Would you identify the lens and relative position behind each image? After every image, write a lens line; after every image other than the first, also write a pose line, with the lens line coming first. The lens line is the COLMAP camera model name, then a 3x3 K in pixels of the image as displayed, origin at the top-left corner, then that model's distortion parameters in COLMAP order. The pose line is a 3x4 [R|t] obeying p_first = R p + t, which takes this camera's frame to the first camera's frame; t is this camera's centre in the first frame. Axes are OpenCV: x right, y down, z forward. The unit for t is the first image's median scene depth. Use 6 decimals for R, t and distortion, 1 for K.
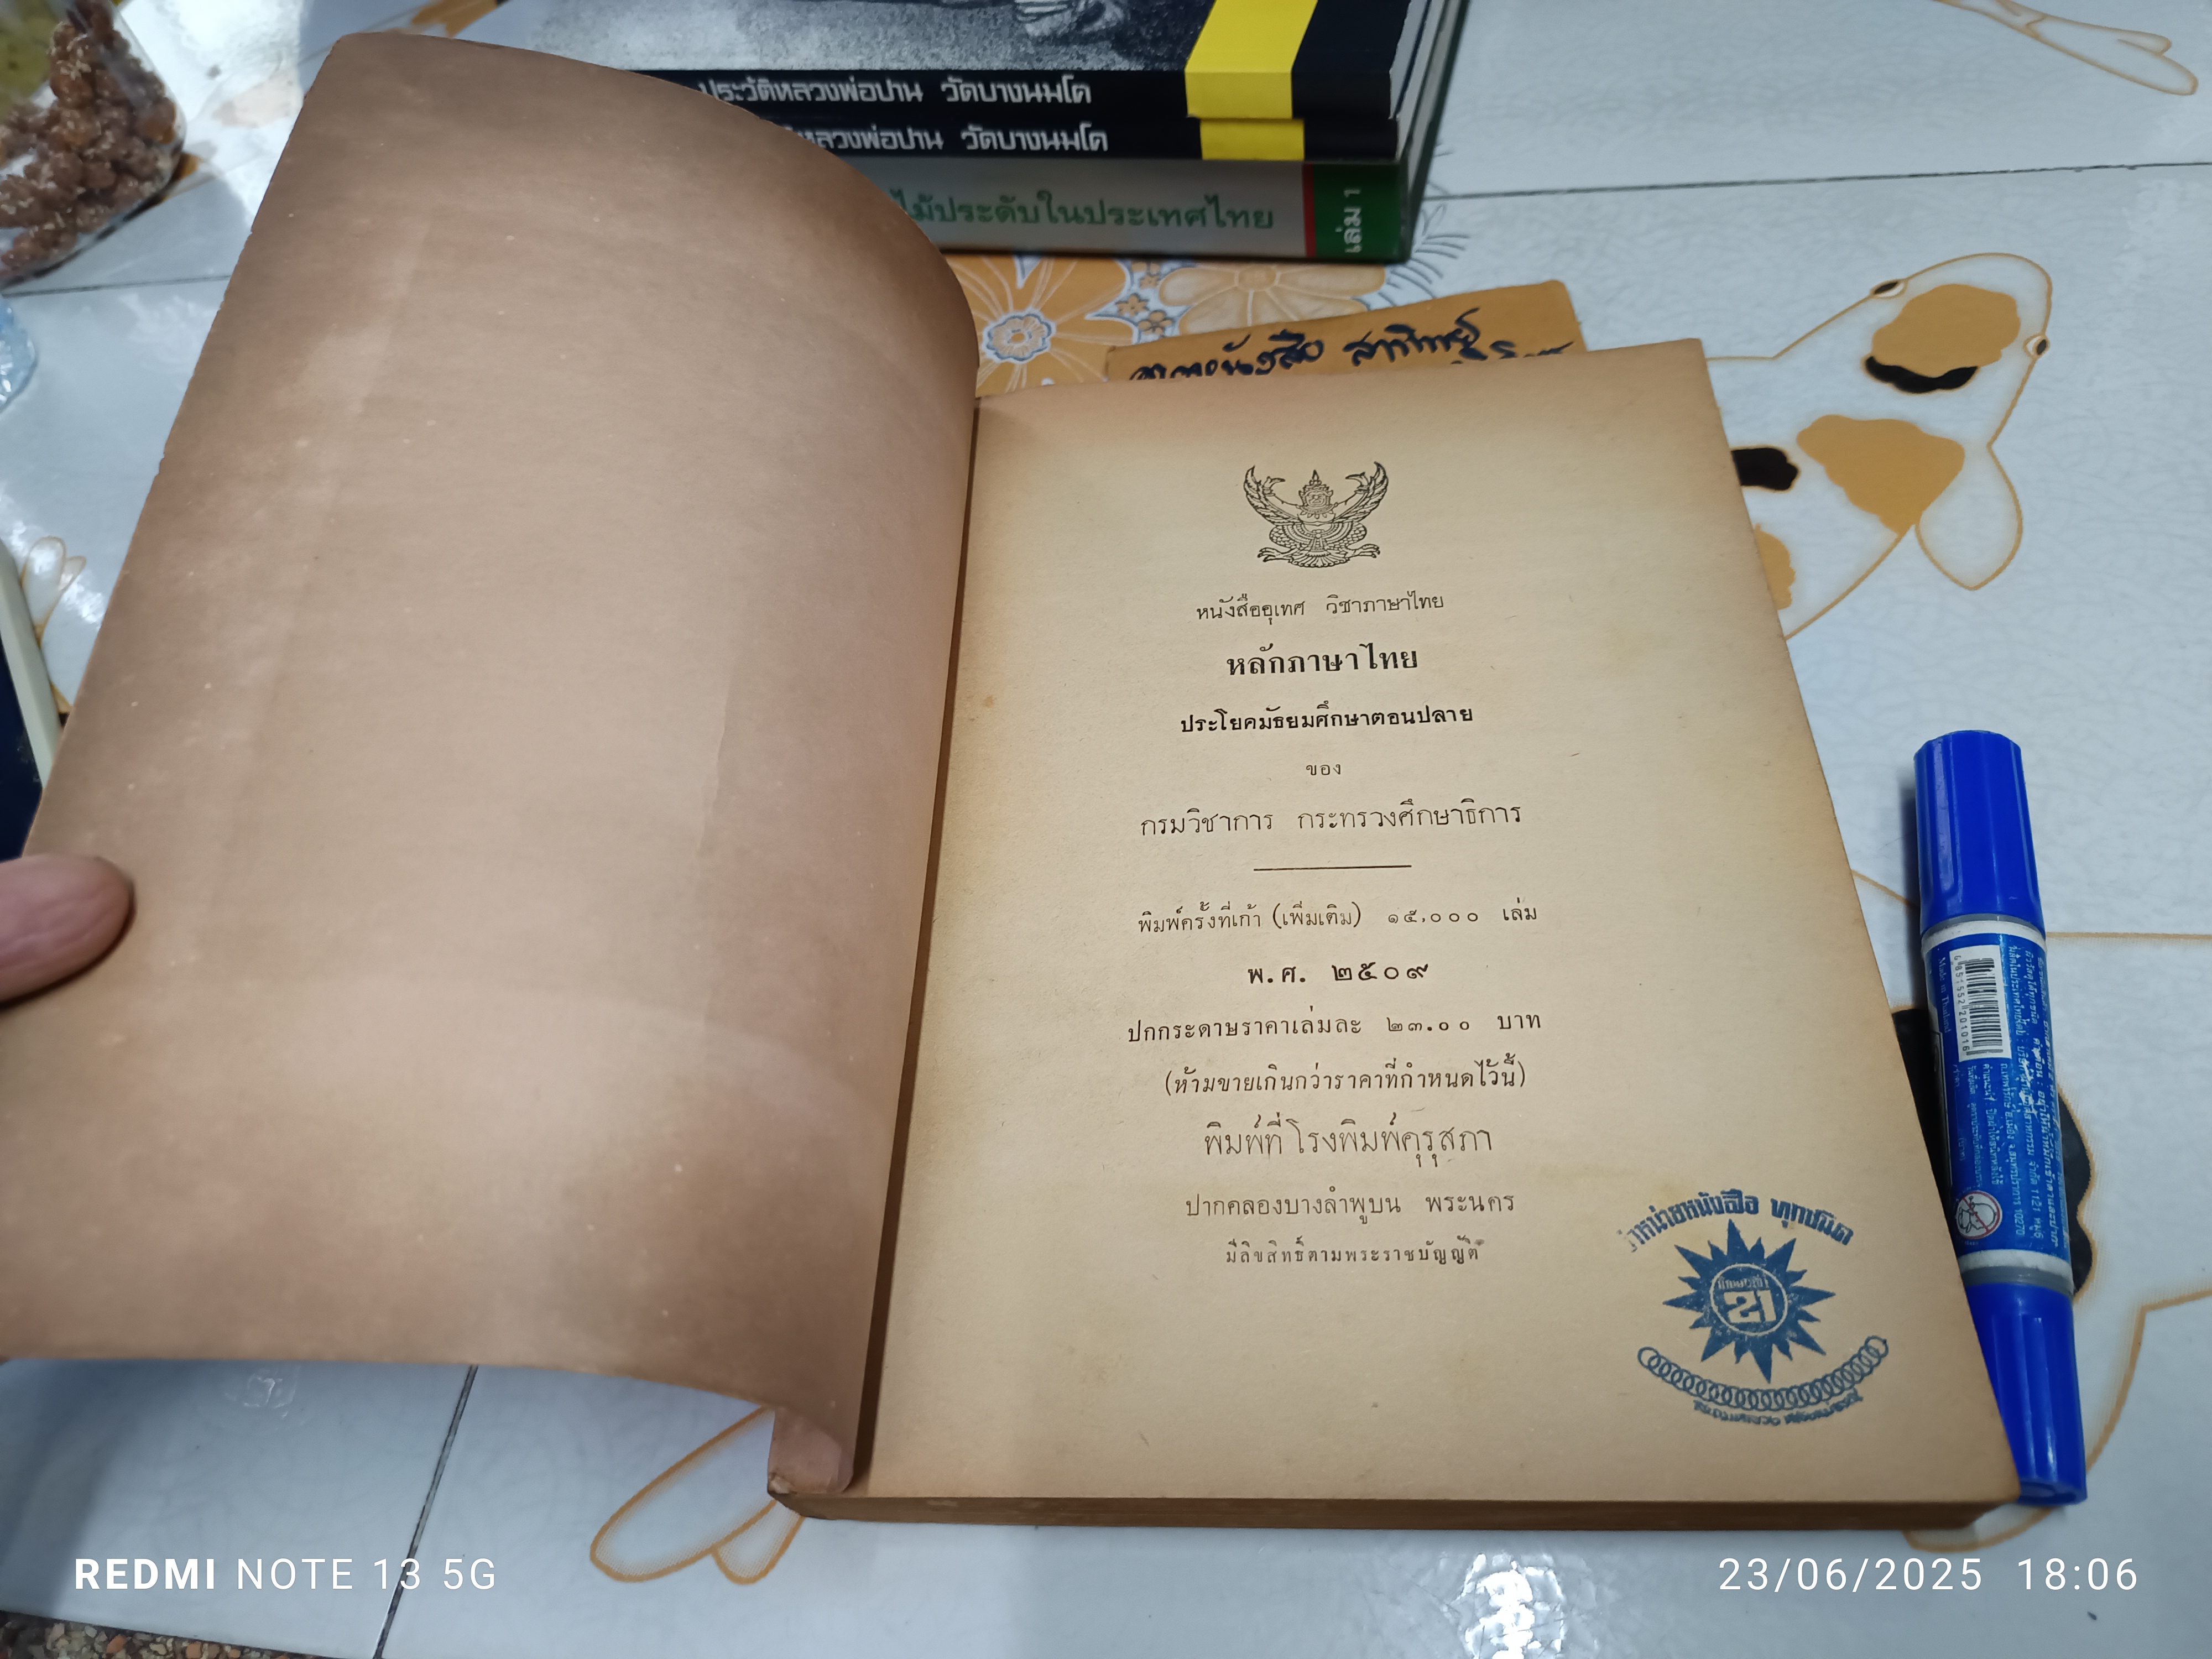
lens RADIAL K [[1632.0, 0, 1103.2], [0, 1632.0, 834.5], [0, 0, 1]] dist [0.023454, -0.038392]
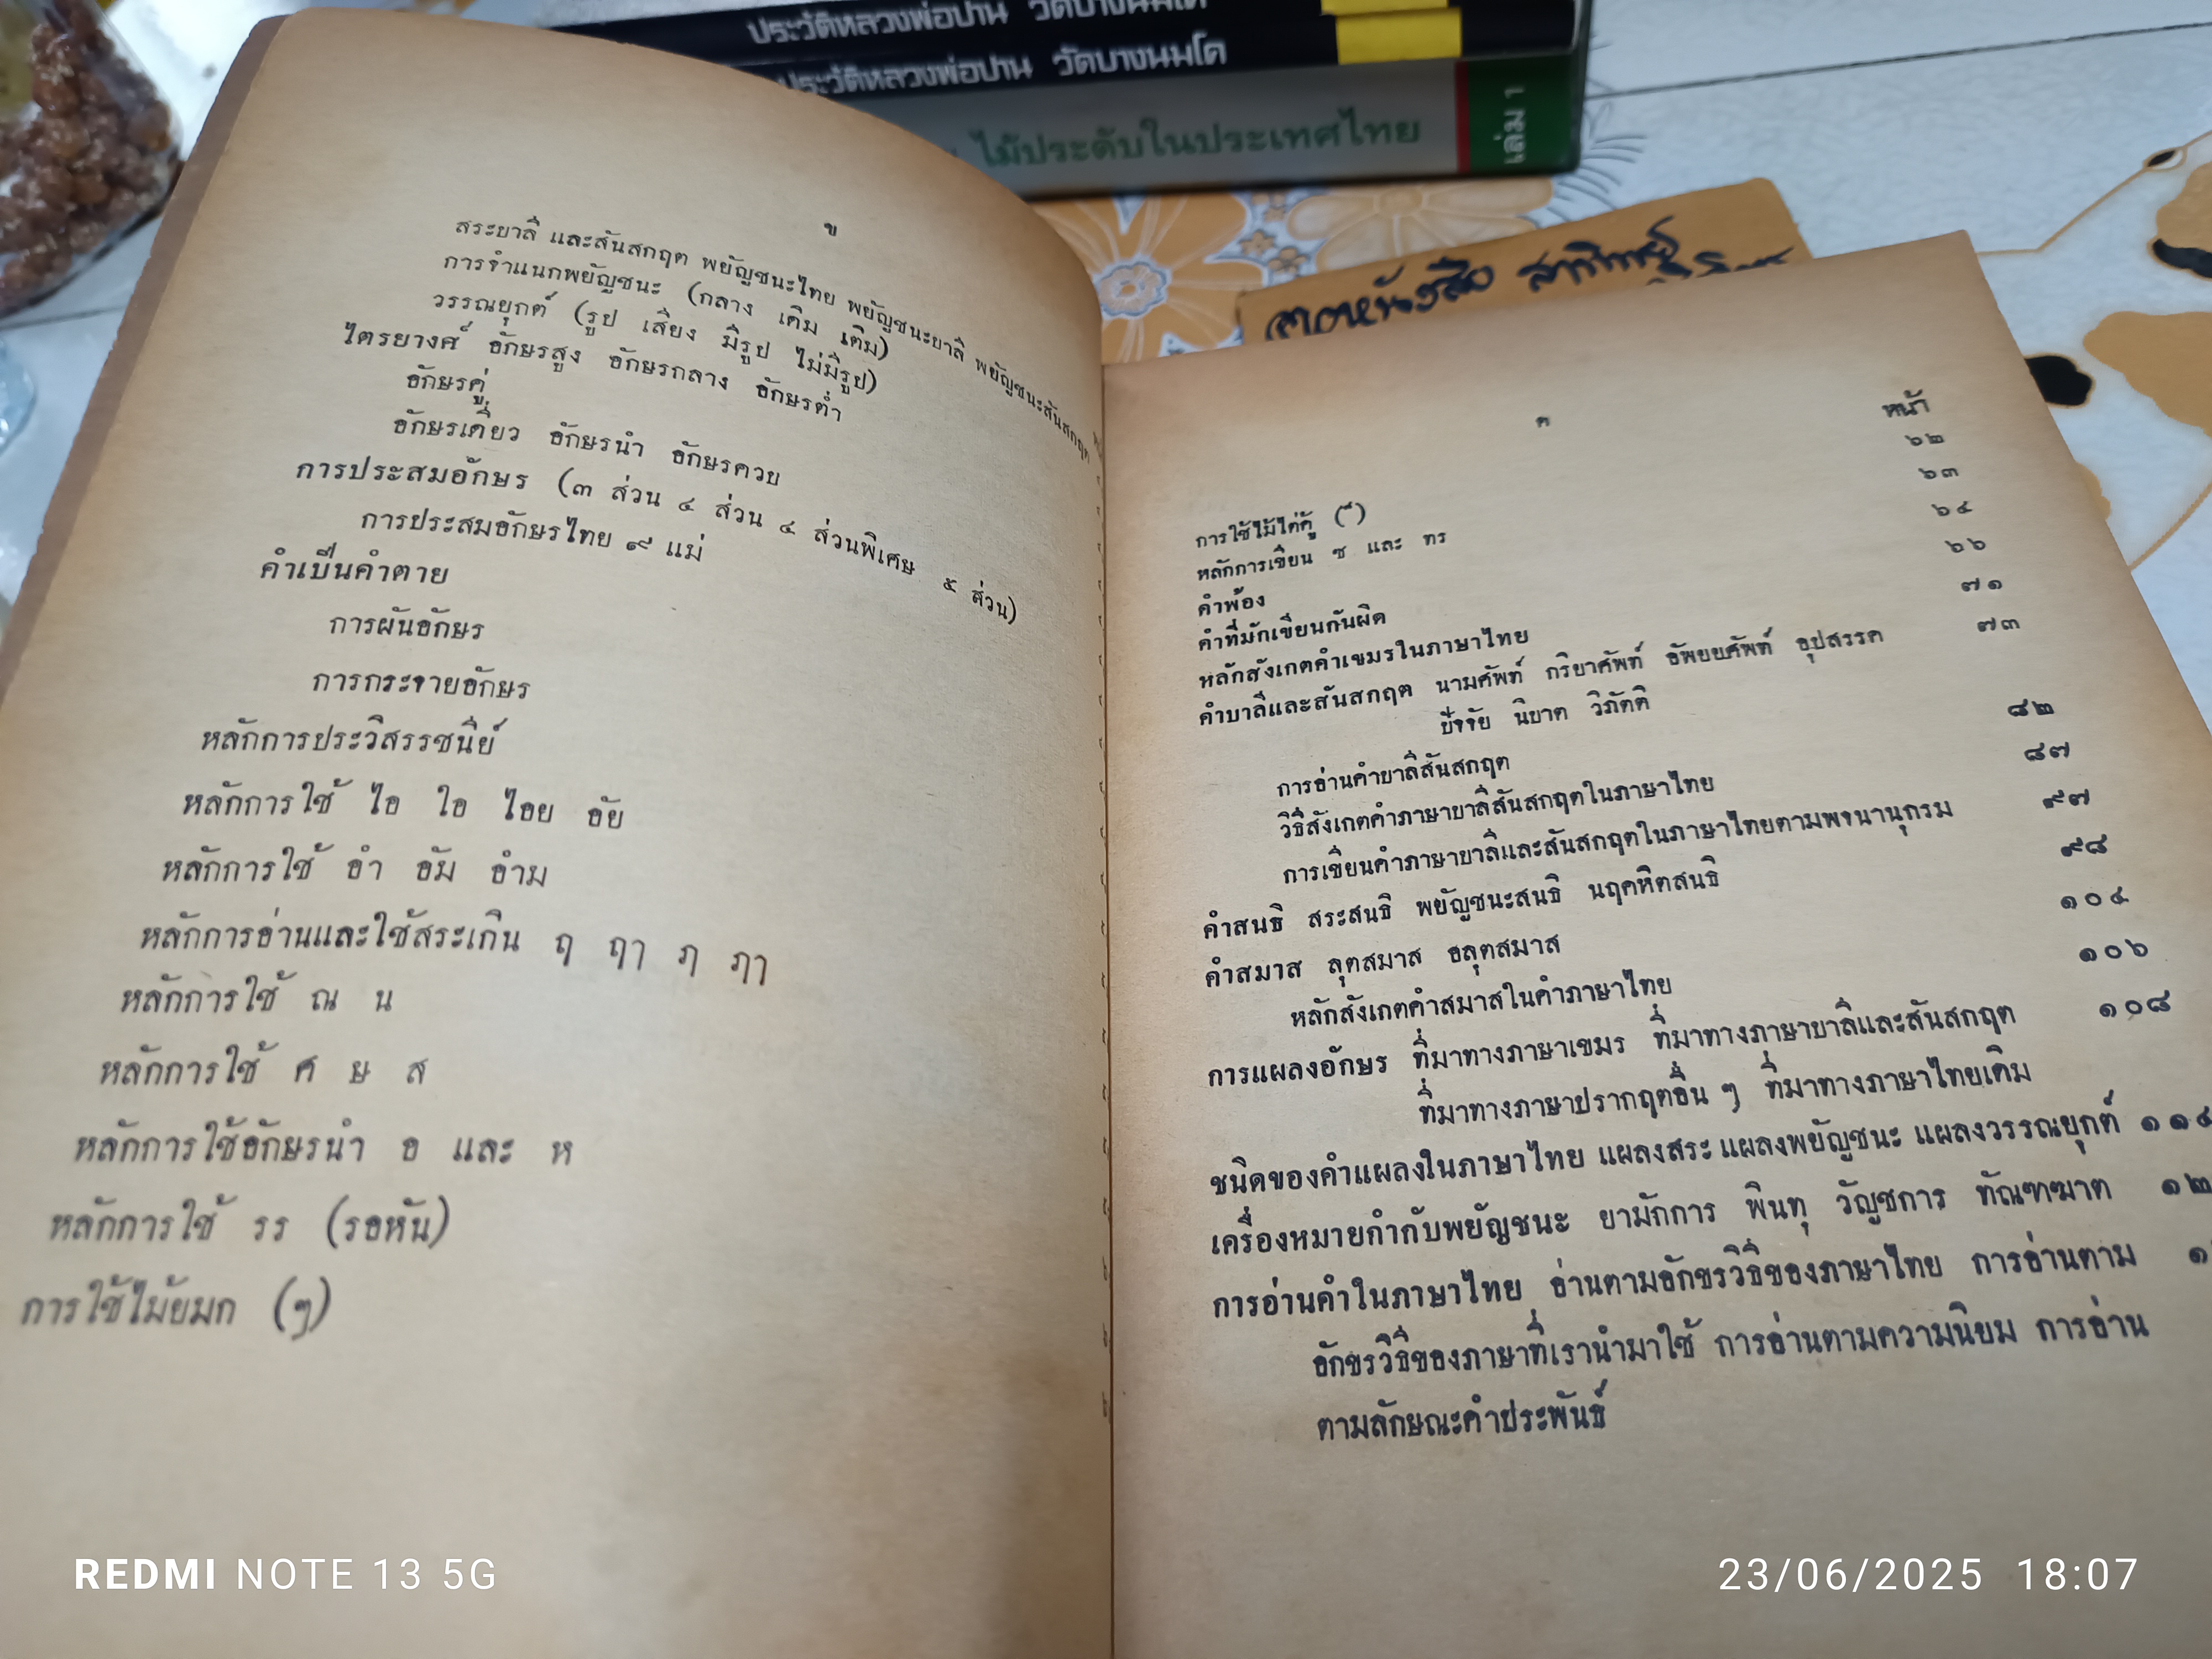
lens RADIAL K [[1642.6, 0, 1097.4], [0, 1642.6, 826.8], [0, 0, 1]] dist [-0.006709, -0.005336]
pose [[0.997735, -0.059582, -0.031221, -0.061160], [0.059818, 0.998187, 0.006681, -0.027497], [0.030766, -0.008533, 0.999490, 0.133699]]
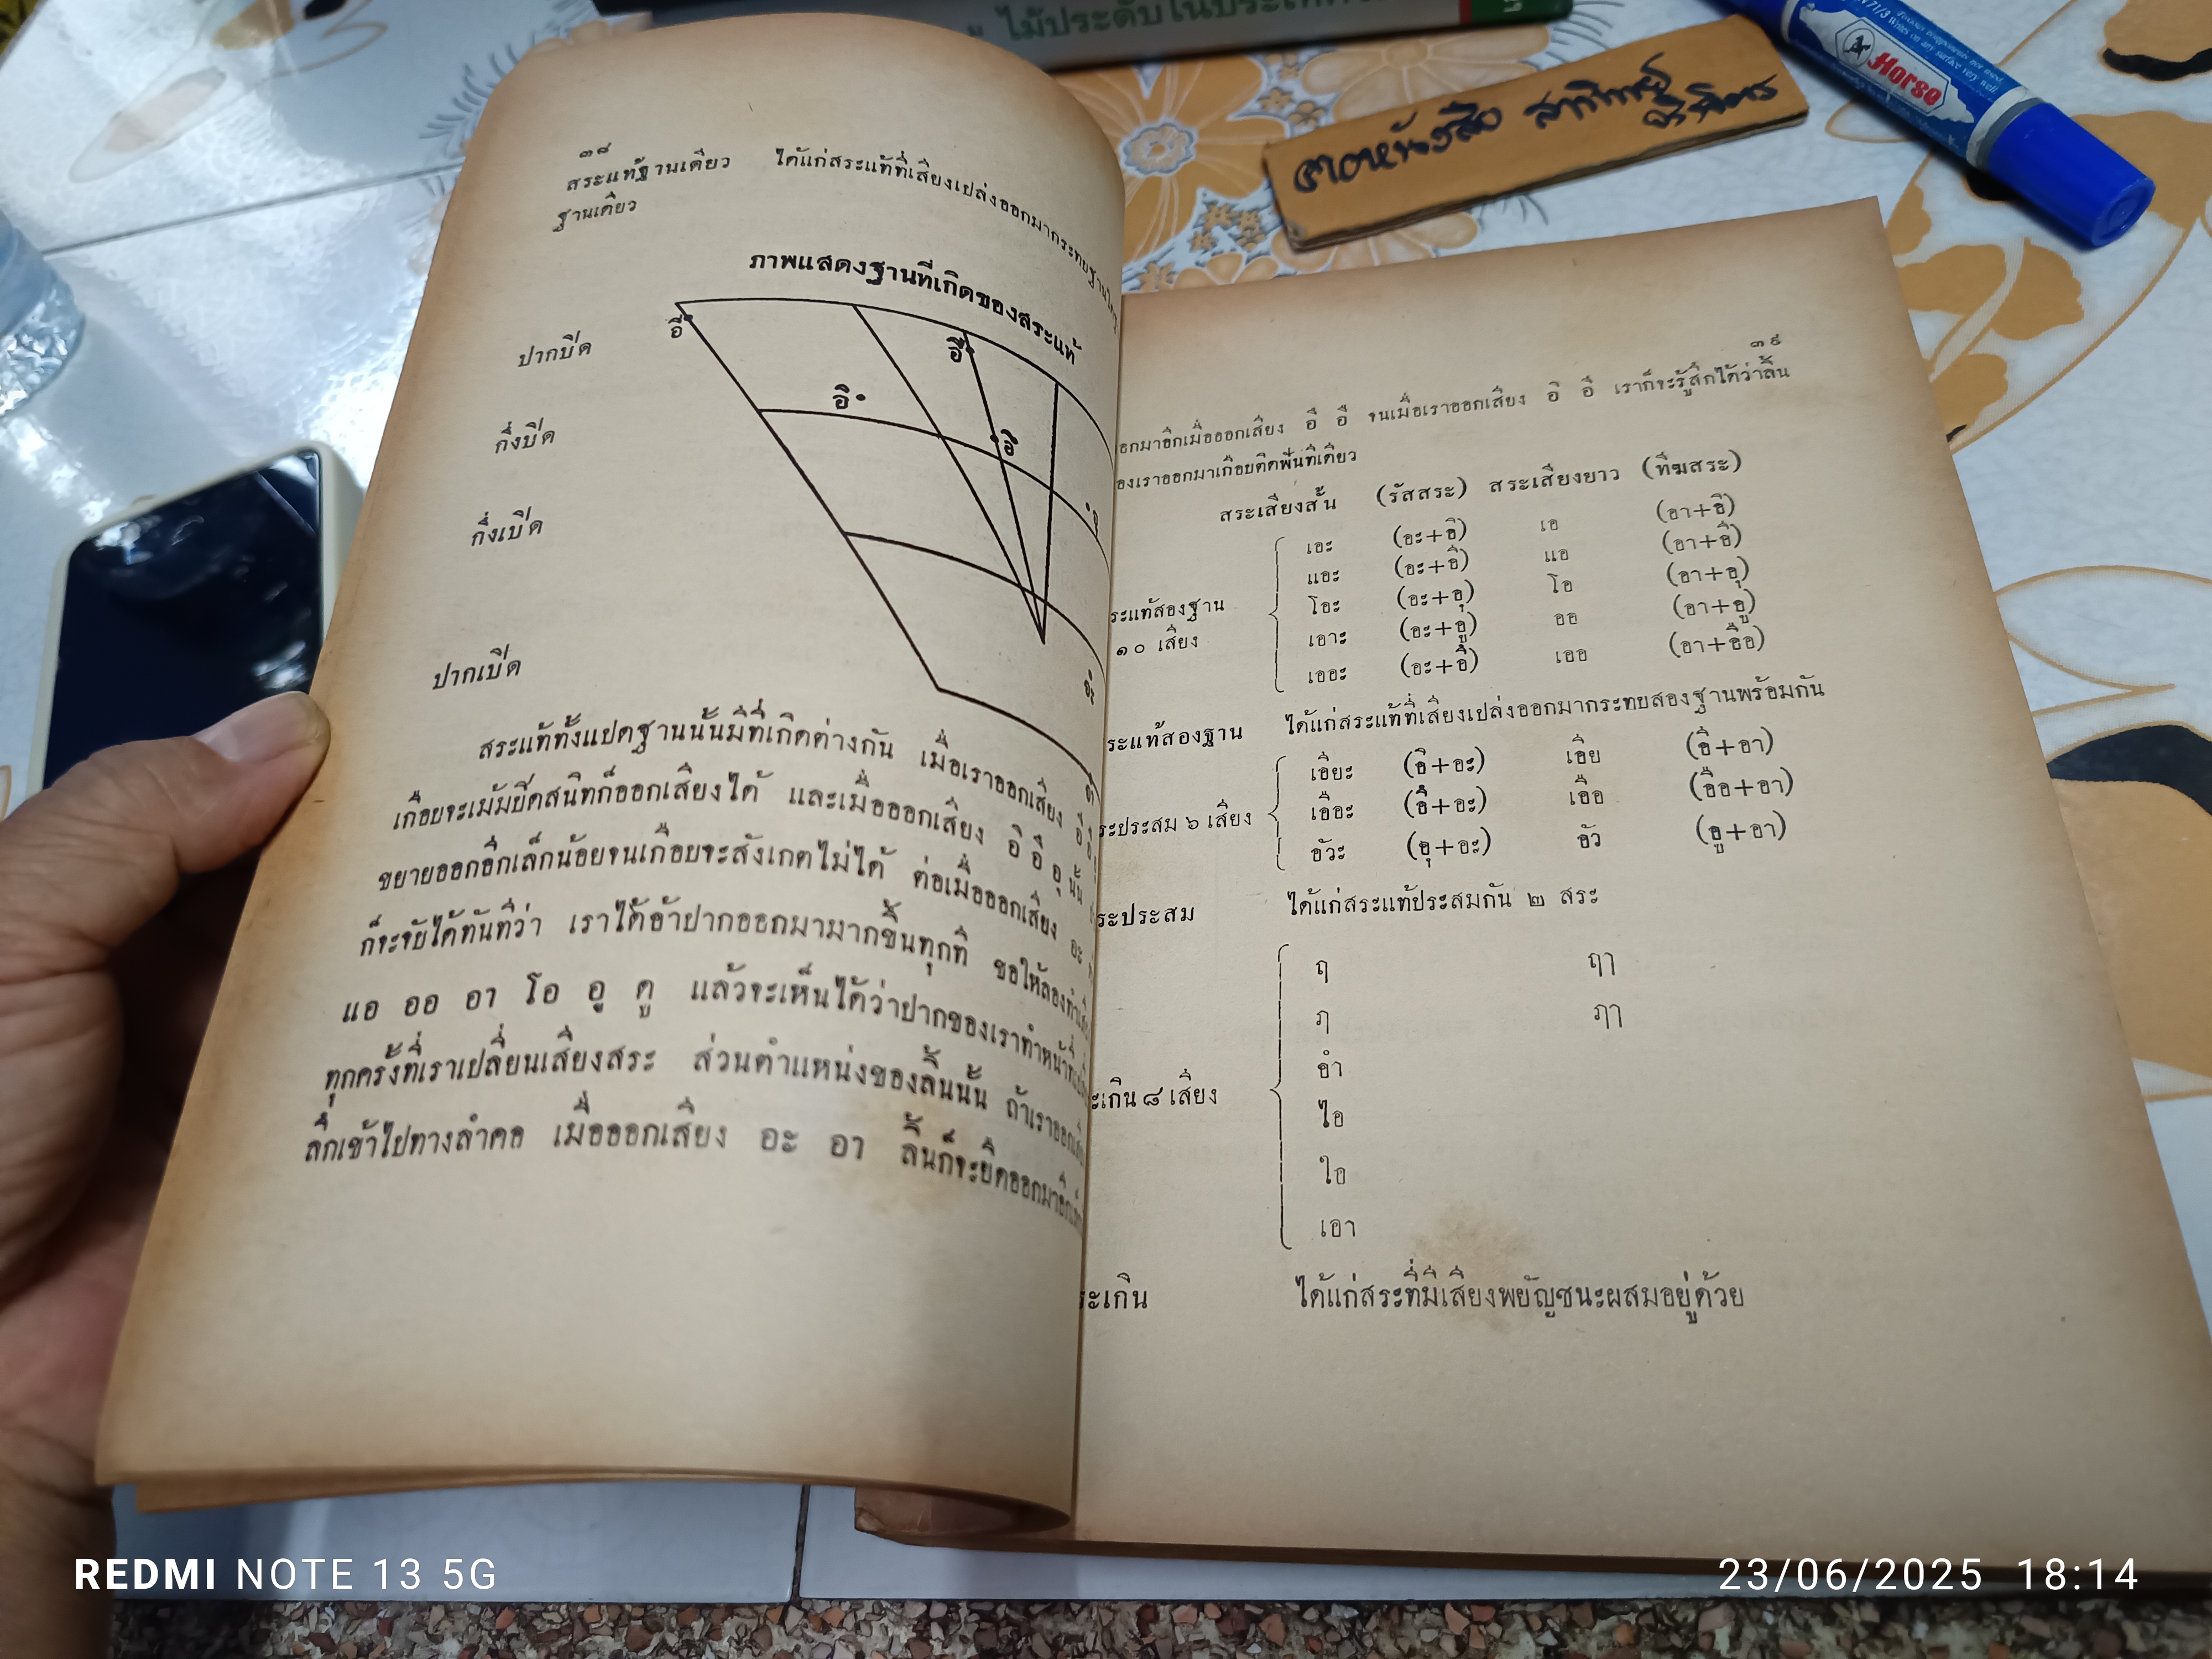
lens RADIAL K [[1644.8, 0, 1107.8], [0, 1644.8, 831.3], [0, 0, 1]] dist [-0.015870, 0.014794]
pose [[0.992947, -0.118562, -0.000216, -0.131646], [0.118414, 0.991614, 0.051775, 0.028179], [-0.005924, -0.051436, 0.998659, 0.057278]]
